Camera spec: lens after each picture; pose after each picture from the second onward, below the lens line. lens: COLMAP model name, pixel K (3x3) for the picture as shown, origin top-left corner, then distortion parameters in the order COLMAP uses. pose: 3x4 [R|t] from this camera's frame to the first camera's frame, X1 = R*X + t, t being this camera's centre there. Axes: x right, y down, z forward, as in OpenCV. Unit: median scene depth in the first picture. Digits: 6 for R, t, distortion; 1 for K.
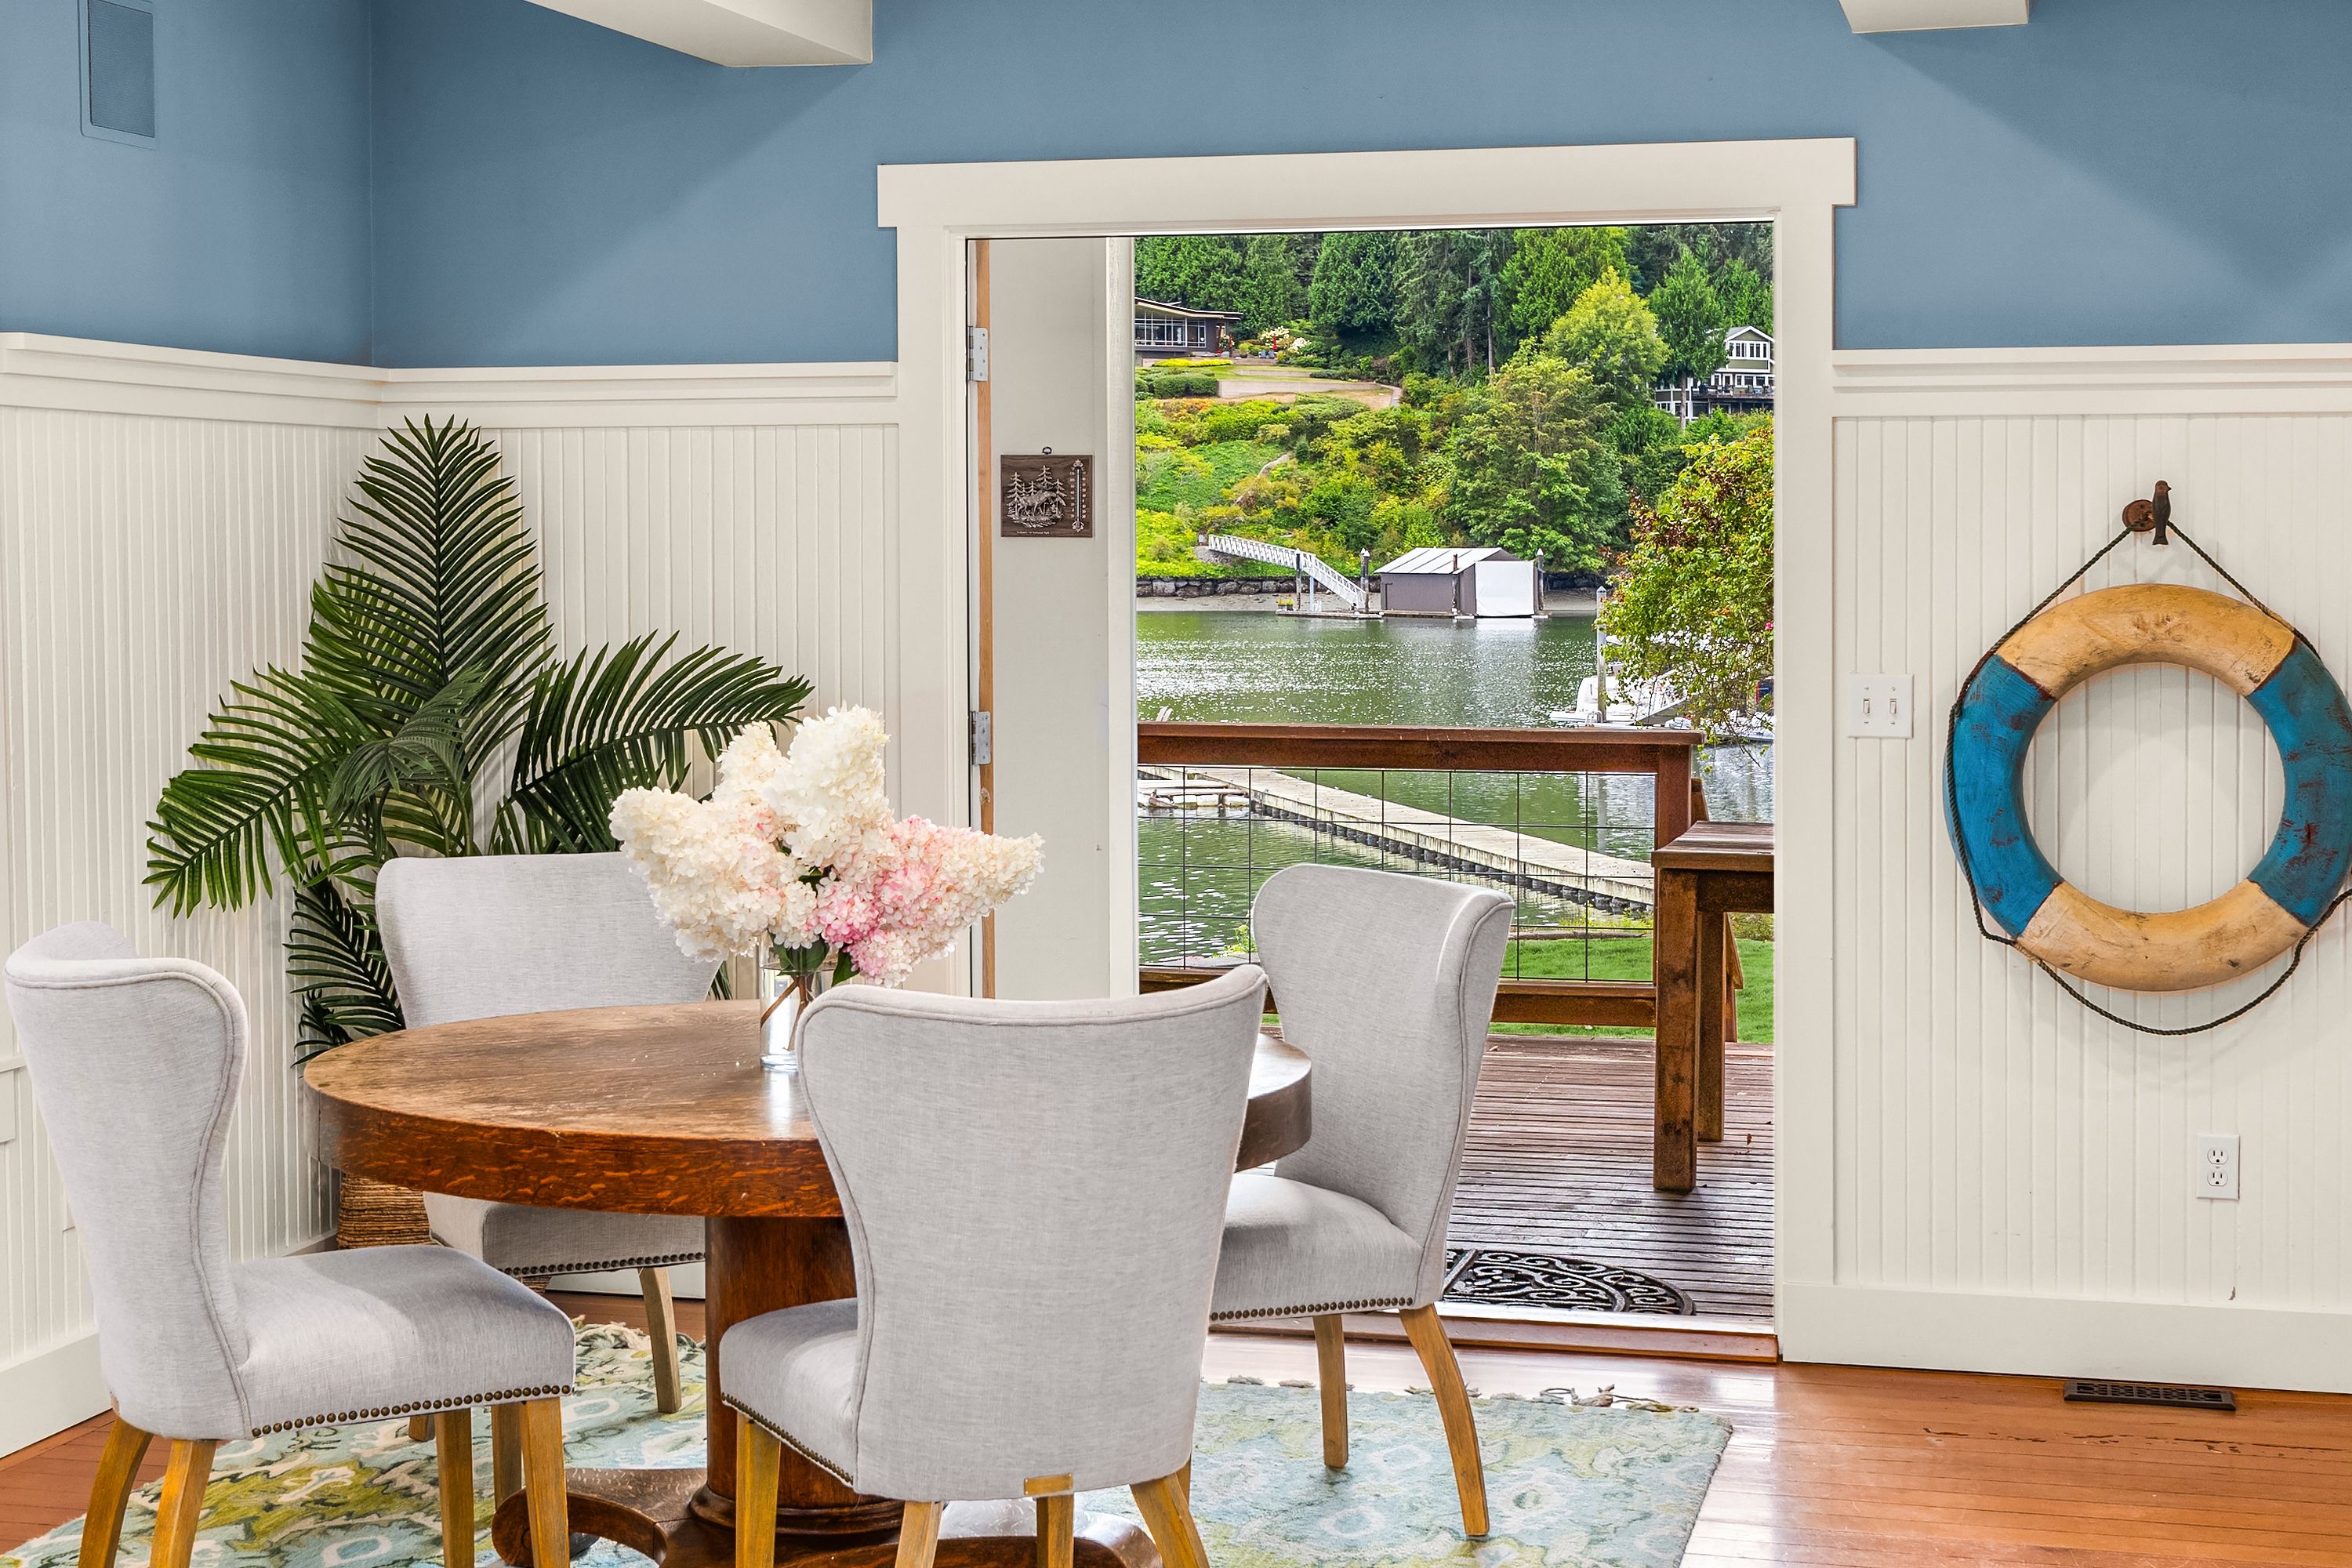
lens RADIAL K [[3584.6, 0, 1176.6], [0, 3584.6, 655.4], [0, 0, 1]] dist [-0.003737, -0.046102]
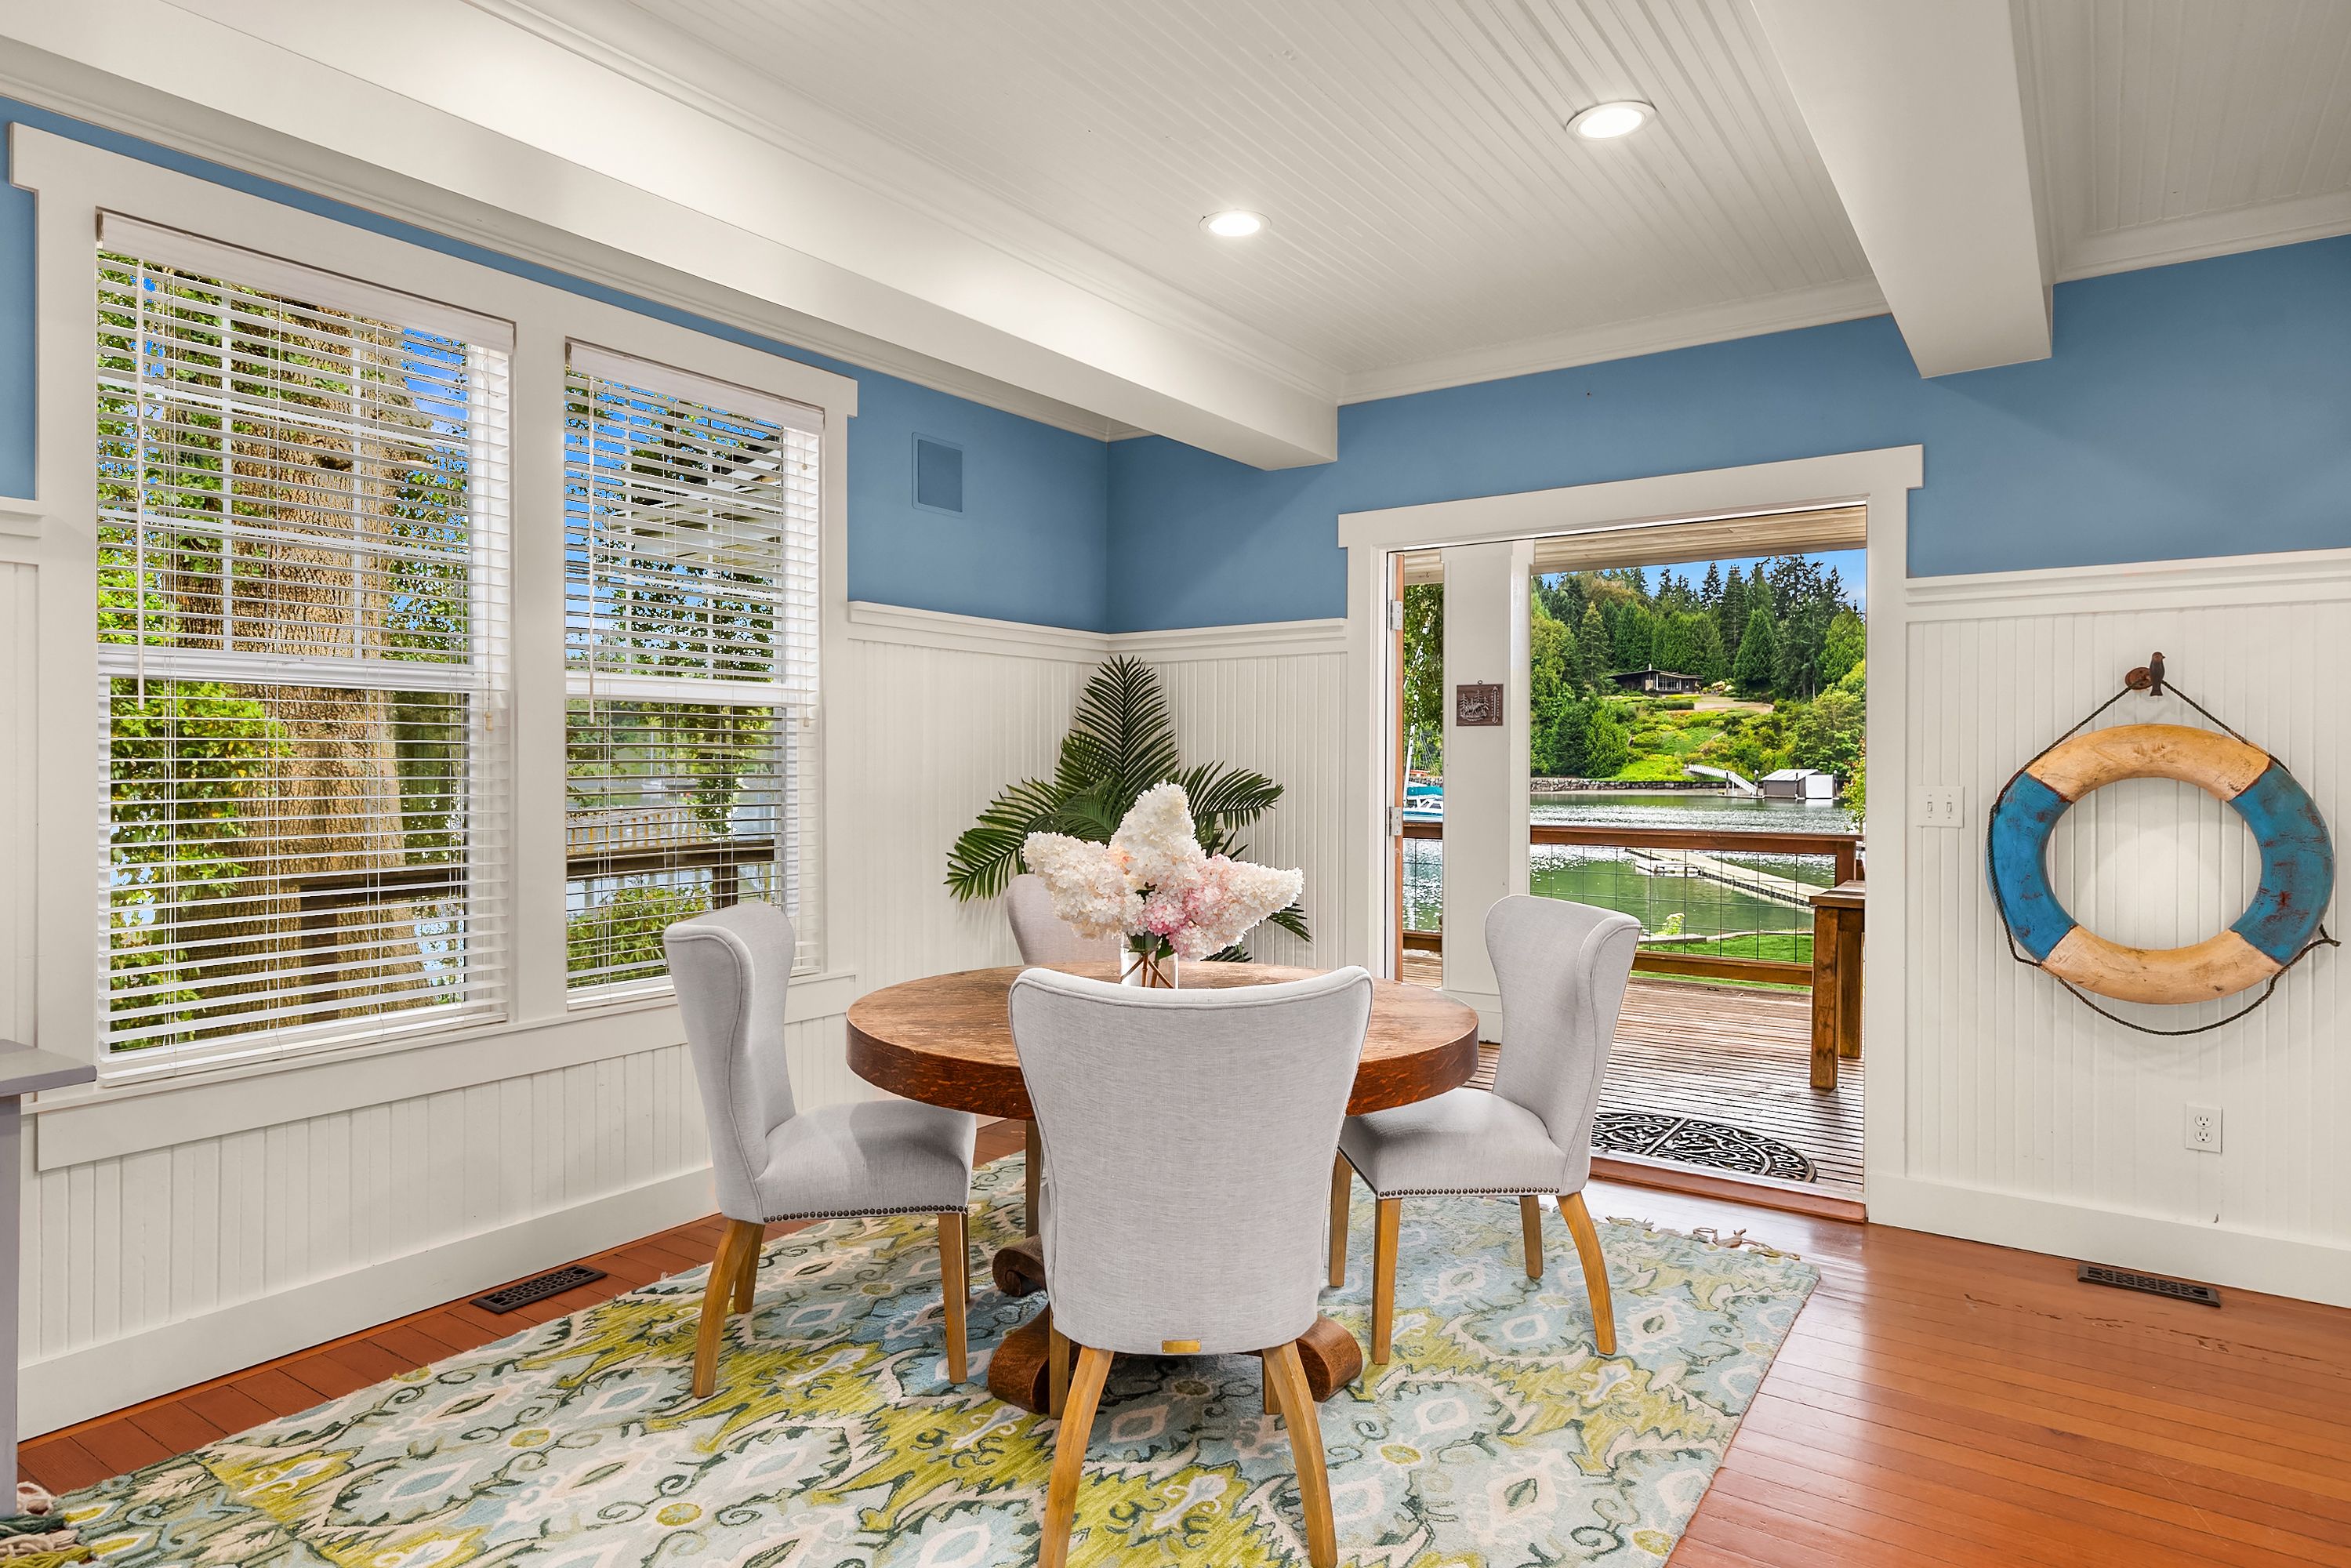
lens RADIAL K [[1329.4, 0, 1175.5], [0, 1329.4, 784.0], [0, 0, 1]] dist [-0.001756, 0.000798]
pose [[0.935457, 0.006338, -0.353384, 0.092432], [-0.013187, 0.999769, -0.016975, 0.018999], [0.353195, 0.020540, 0.935324, 0.354055]]
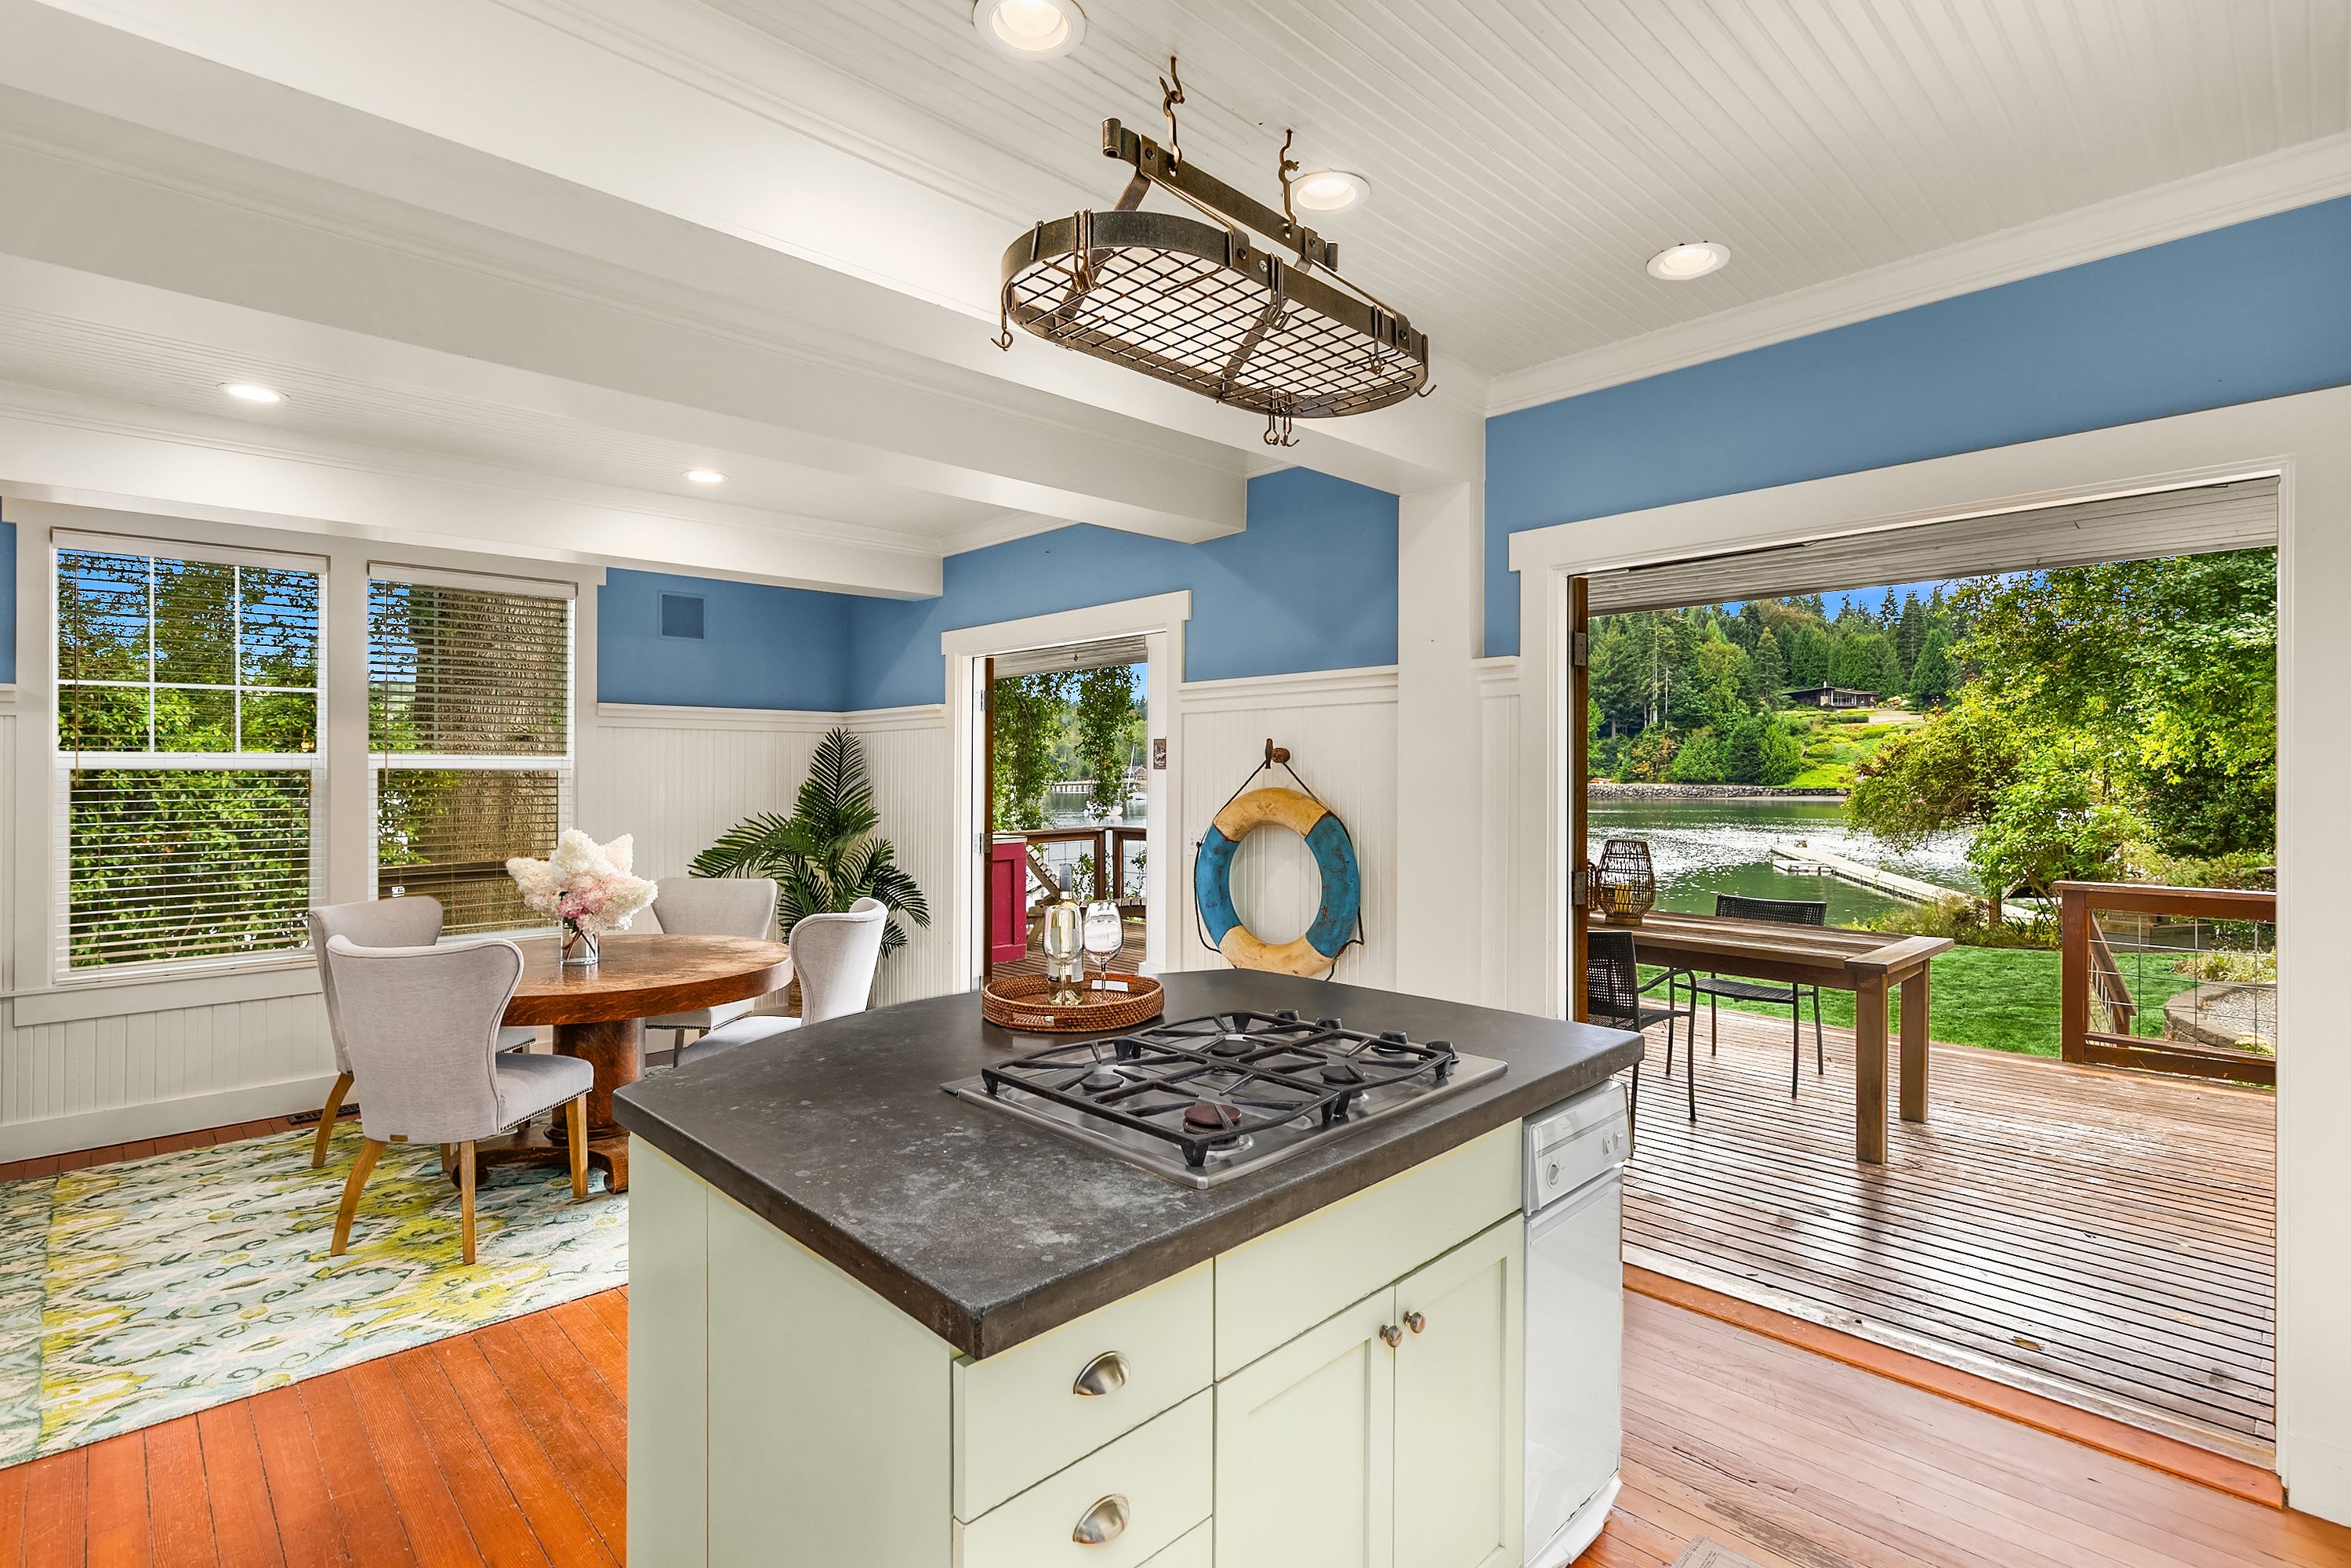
lens RADIAL K [[1109.2, 0, 1175.5], [0, 1109.2, 784.0], [0, 0, 1]] dist [-0.001646, 0.000369]
pose [[0.849741, 0.004593, -0.527180, 0.567921], [-0.017341, 0.999664, -0.019242, -0.008968], [0.526915, 0.025493, 0.849535, 0.414774]]
